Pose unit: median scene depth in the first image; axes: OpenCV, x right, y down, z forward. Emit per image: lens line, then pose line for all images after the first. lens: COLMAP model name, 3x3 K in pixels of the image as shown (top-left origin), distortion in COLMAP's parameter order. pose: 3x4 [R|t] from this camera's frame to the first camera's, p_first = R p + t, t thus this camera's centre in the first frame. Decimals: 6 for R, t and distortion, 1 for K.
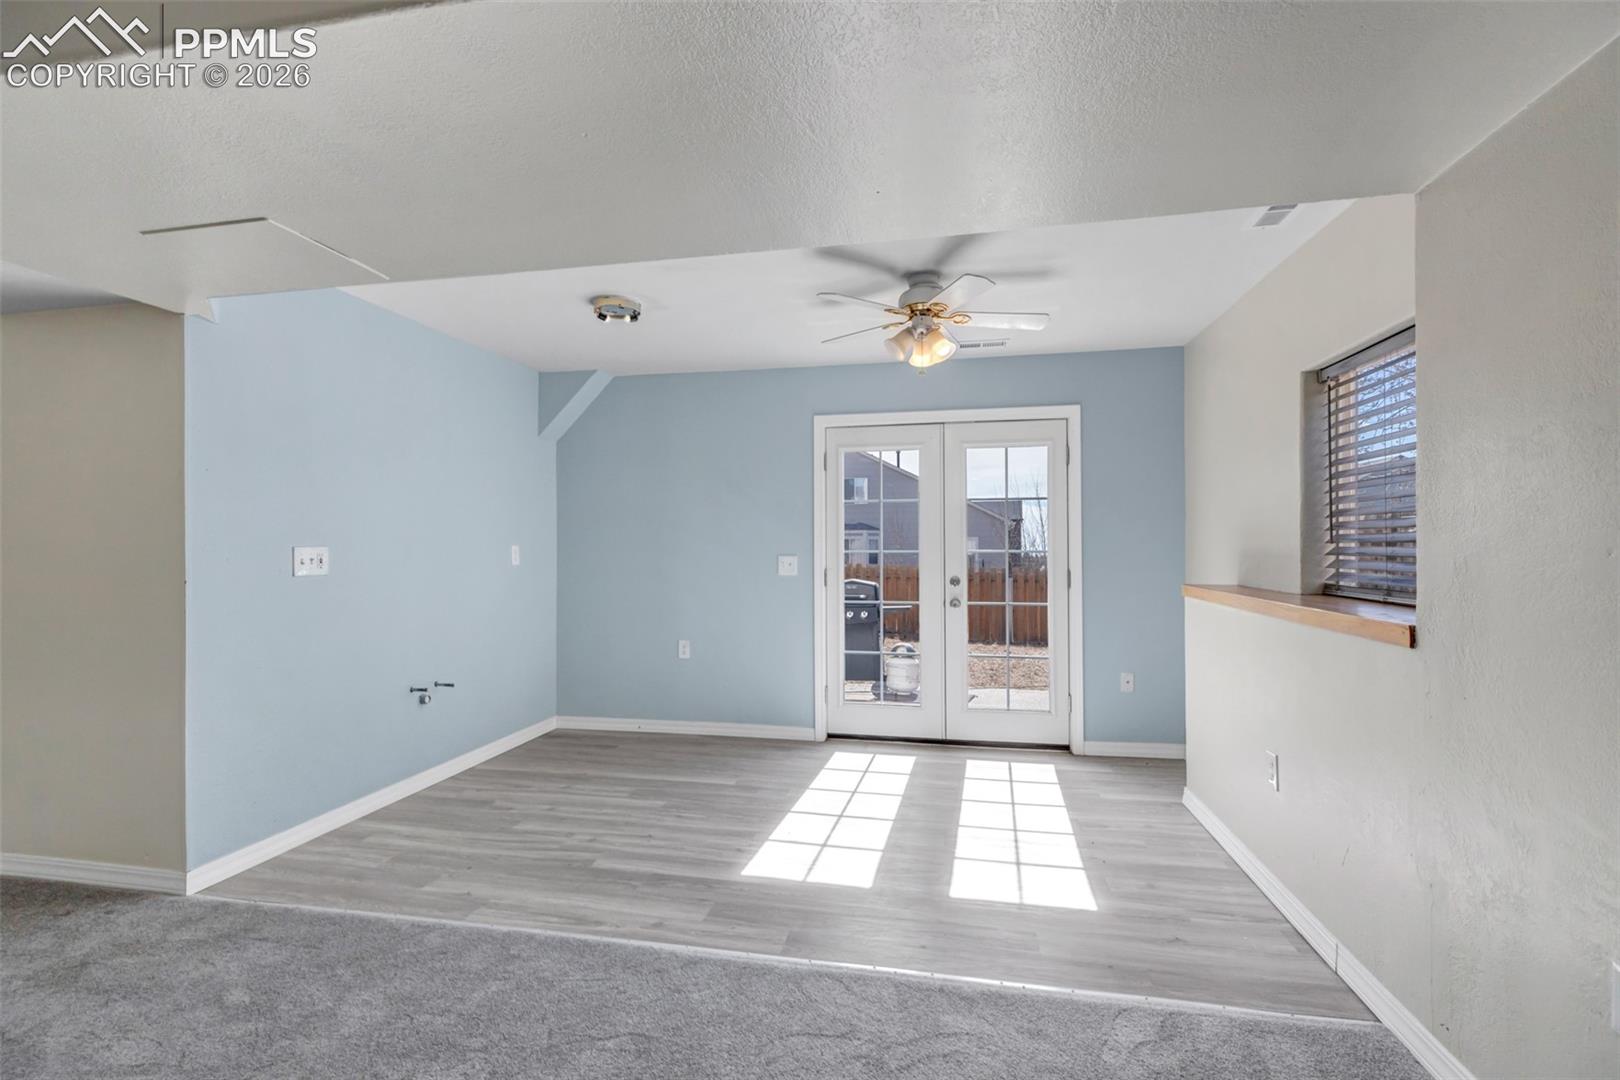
lens RADIAL K [[739.6, 0, 811.7], [0, 739.6, 540.0], [0, 0, 1]] dist [0.003177, 0.000084]
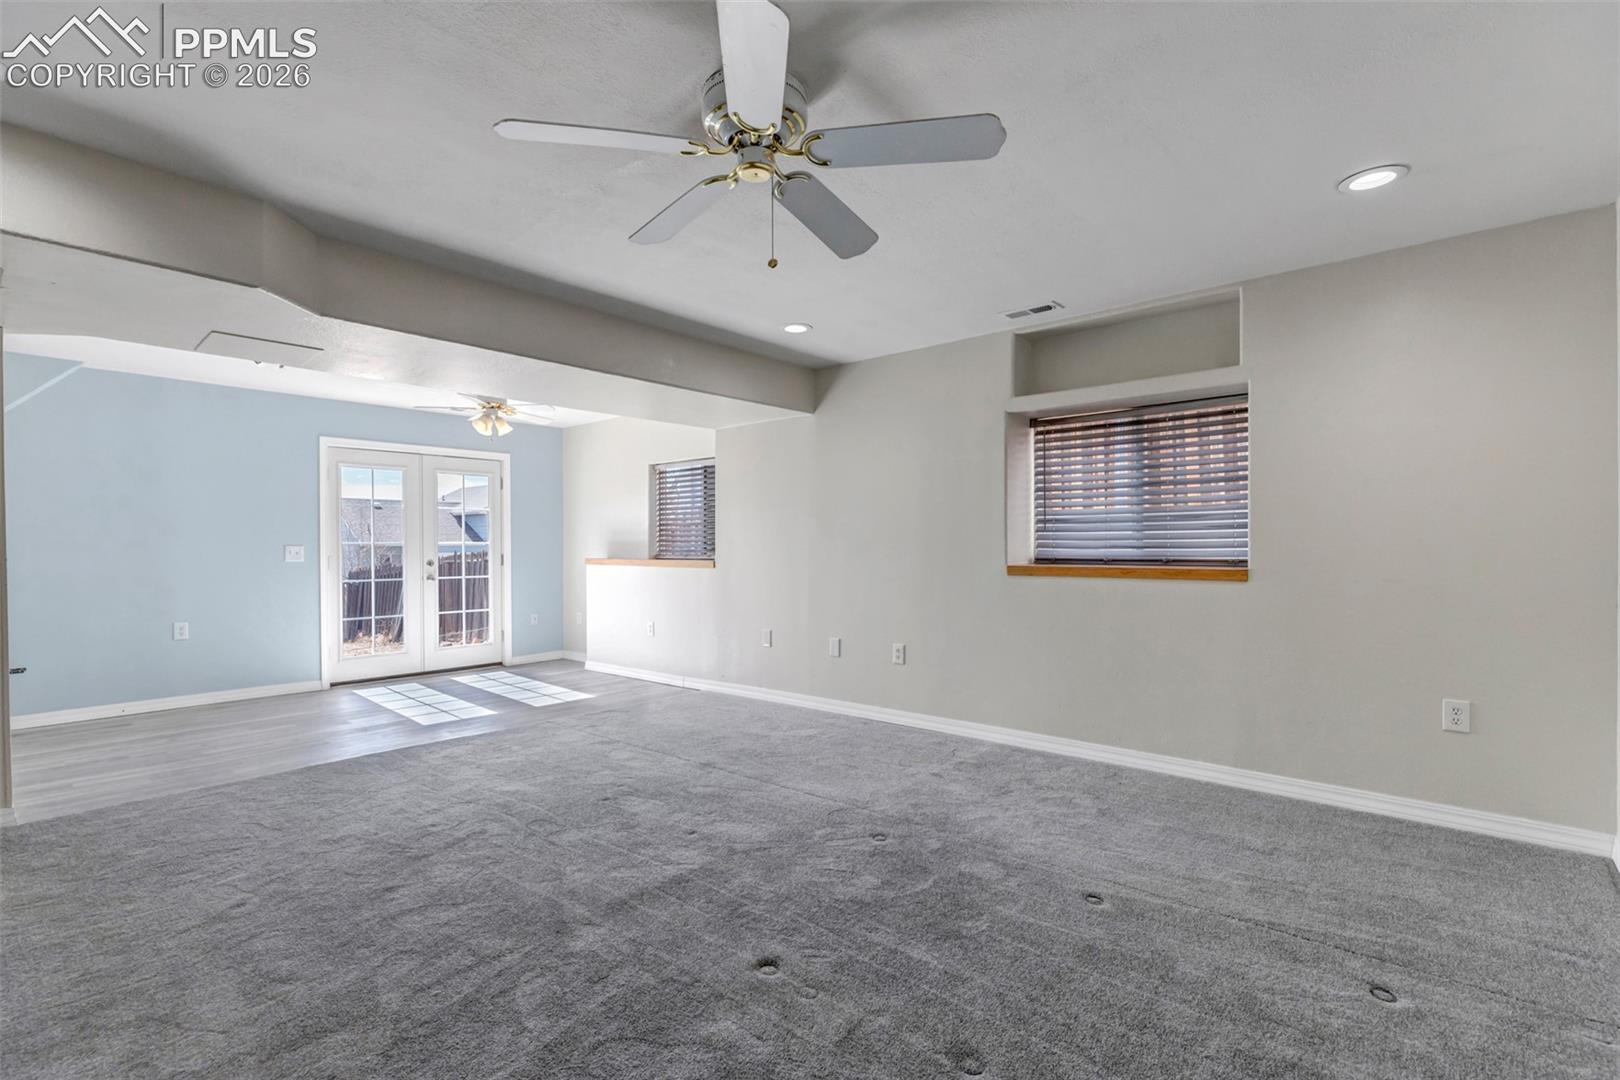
lens RADIAL K [[739.6, 0, 809.6], [0, 739.6, 543.9], [0, 0, 1]] dist [0.003177, 0.000084]
pose [[0.494431, 0.004262, 0.869206, -0.709030], [-0.007118, 0.999974, -0.000854, 0.013457], [-0.869188, -0.005764, 0.494449, -0.377098]]
